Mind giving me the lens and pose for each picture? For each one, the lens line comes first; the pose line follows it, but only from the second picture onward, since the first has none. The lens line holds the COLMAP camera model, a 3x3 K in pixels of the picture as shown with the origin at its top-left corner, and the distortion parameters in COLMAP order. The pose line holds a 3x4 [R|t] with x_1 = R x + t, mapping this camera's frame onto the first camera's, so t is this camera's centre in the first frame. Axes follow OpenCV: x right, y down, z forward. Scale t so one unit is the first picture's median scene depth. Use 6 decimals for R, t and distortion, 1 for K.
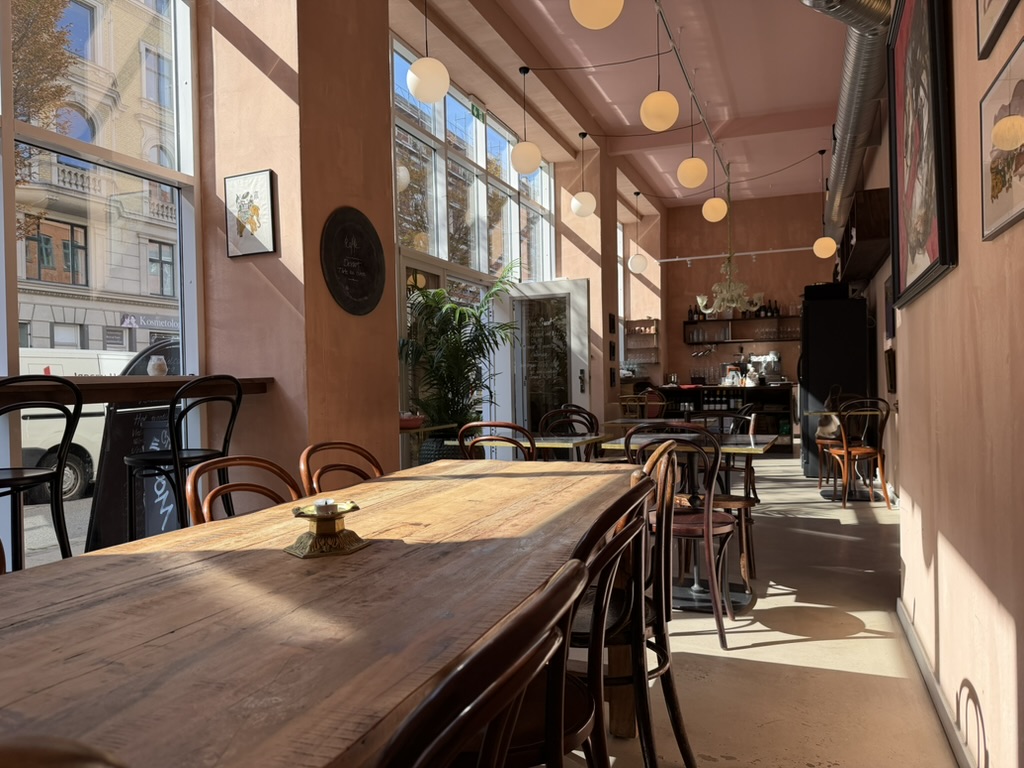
lens RADIAL K [[715.1, 0, 503.1], [0, 715.1, 382.1], [0, 0, 1]] dist [0.081567, -0.111563]
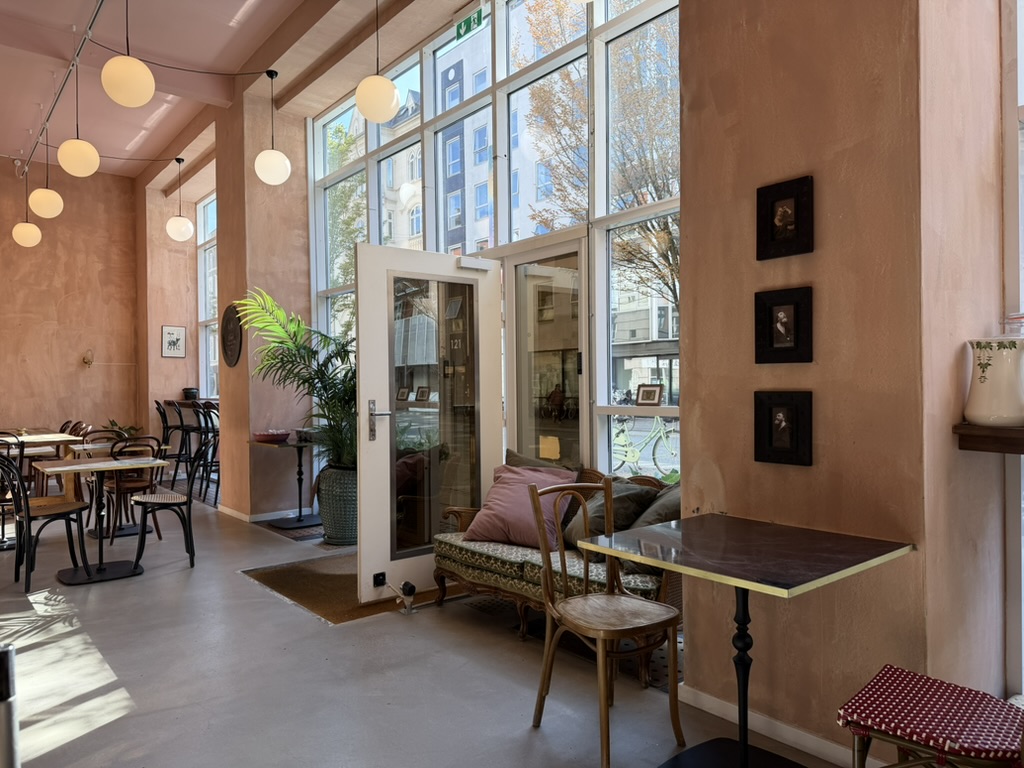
lens RADIAL K [[715.1, 0, 507.7], [0, 715.1, 387.2], [0, 0, 1]] dist [0.081567, -0.111563]
pose [[-0.481139, 0.023634, -0.876325, 0.380923], [0.017506, 0.999696, 0.017350, -0.024728], [0.876469, -0.006993, -0.481407, 0.924706]]
